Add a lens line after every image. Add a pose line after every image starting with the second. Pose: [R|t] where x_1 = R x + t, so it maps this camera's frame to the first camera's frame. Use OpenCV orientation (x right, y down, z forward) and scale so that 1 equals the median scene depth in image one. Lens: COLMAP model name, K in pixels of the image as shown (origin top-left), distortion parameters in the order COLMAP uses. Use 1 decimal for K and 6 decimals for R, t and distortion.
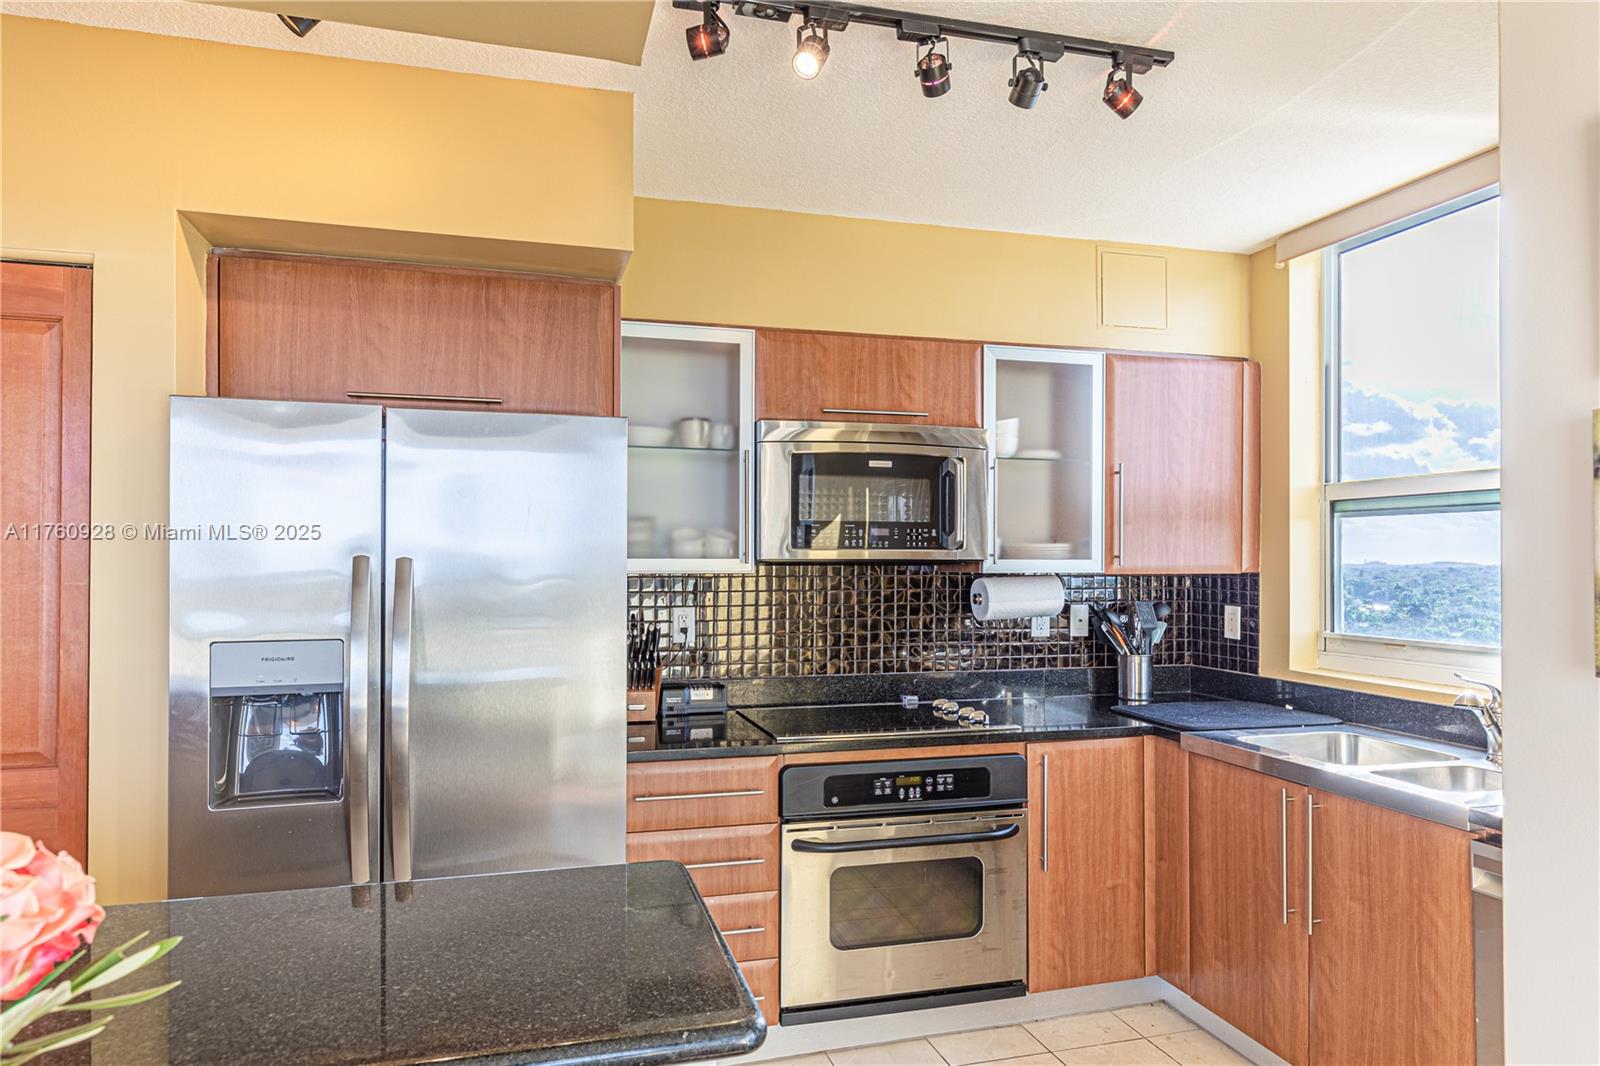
lens RADIAL K [[971.5, 0, 767.1], [0, 971.5, 546.5], [0, 0, 1]] dist [-0.000887, 0.001392]
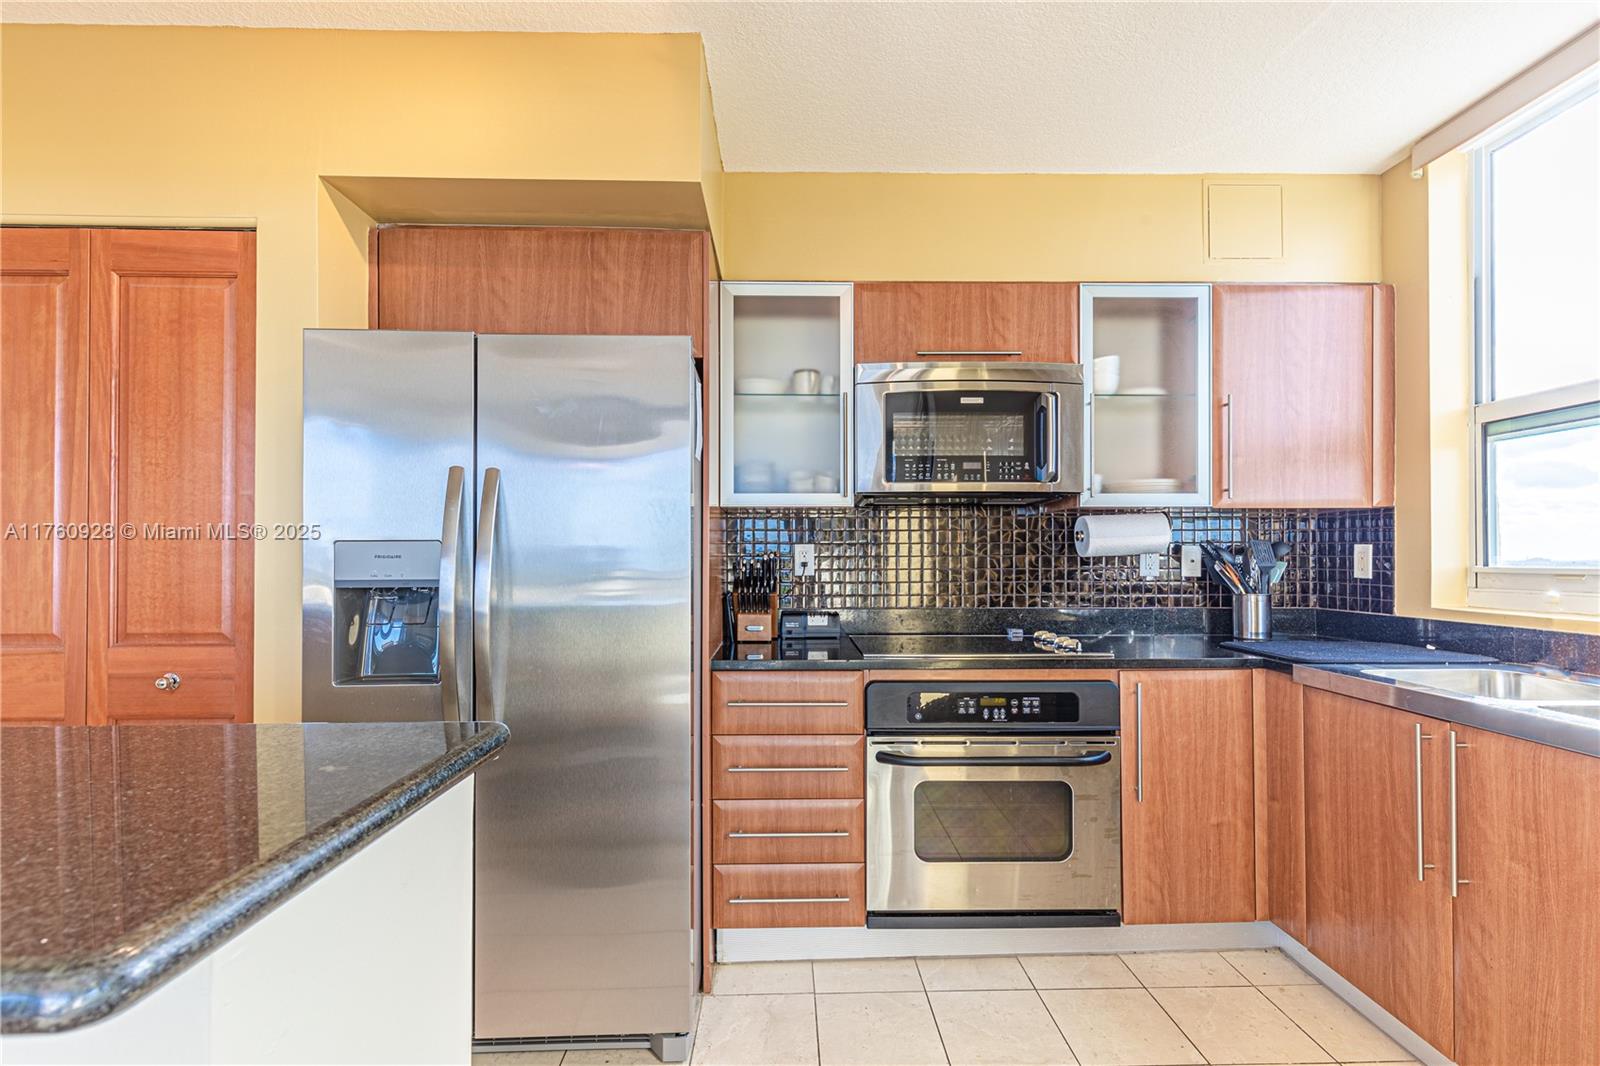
lens RADIAL K [[728.2, 0, 804.9], [0, 728.2, 542.3], [0, 0, 1]] dist [0.002874, -0.000144]
pose [[0.974113, -0.001404, -0.226058, 0.120920], [-0.000391, 0.999969, -0.007896, 0.076236], [0.226062, 0.007780, 0.974082, 0.198478]]
